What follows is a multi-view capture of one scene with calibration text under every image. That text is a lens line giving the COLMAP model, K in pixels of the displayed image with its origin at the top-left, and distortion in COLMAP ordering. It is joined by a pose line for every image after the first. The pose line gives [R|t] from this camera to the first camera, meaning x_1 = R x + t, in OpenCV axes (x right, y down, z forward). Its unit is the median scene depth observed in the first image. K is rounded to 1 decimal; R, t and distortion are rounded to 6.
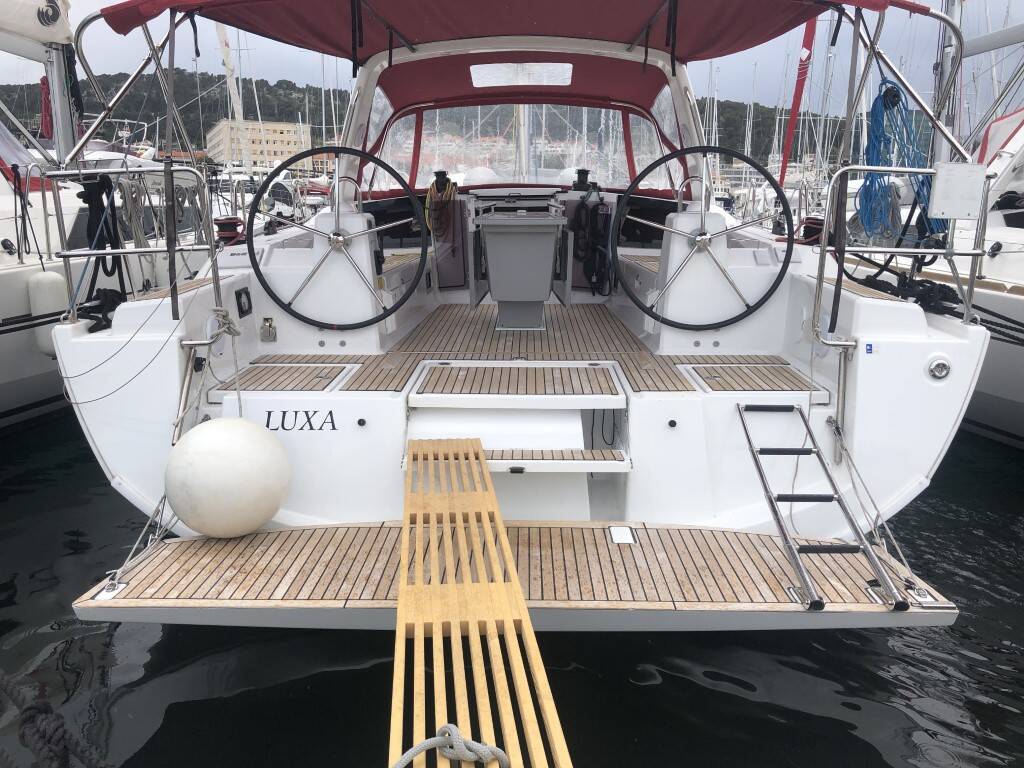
lens RADIAL K [[840.9, 0, 515.0], [0, 840.9, 393.1], [0, 0, 1]] dist [0.007972, 0.002141]
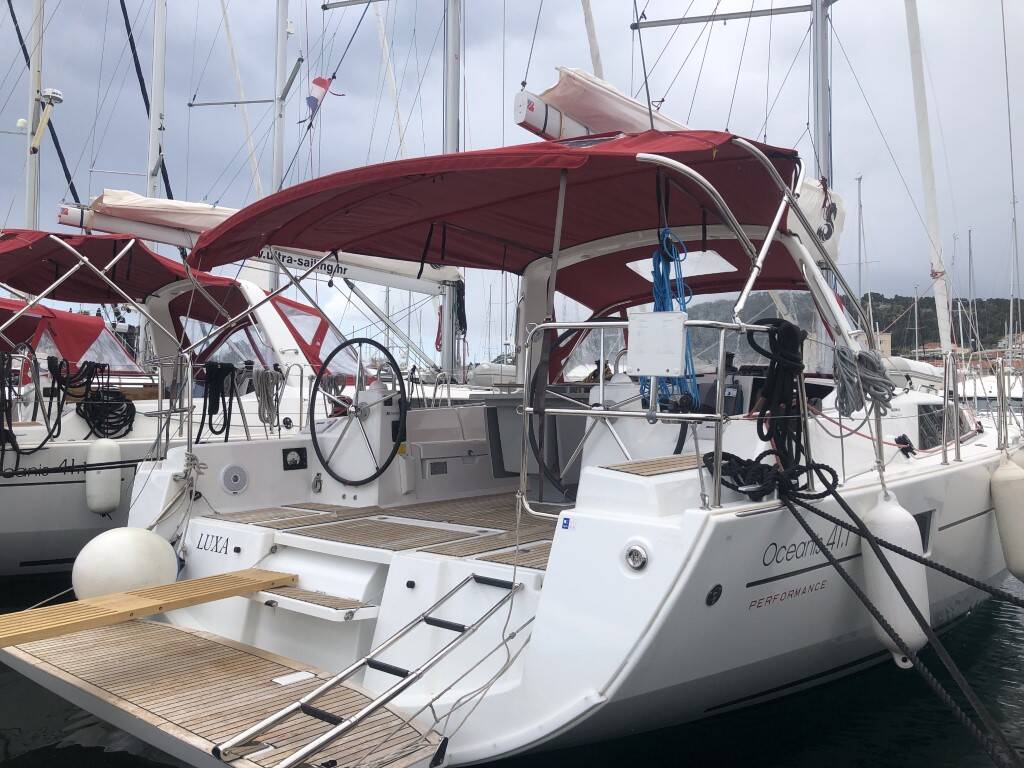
lens RADIAL K [[840.9, 0, 516.0], [0, 840.9, 381.8], [0, 0, 1]] dist [0.007972, 0.002141]
pose [[0.773843, -0.018254, -0.633114, 0.902163], [-0.144543, 0.968118, -0.204585, -0.009305], [0.616664, 0.249829, 0.746533, 0.277697]]
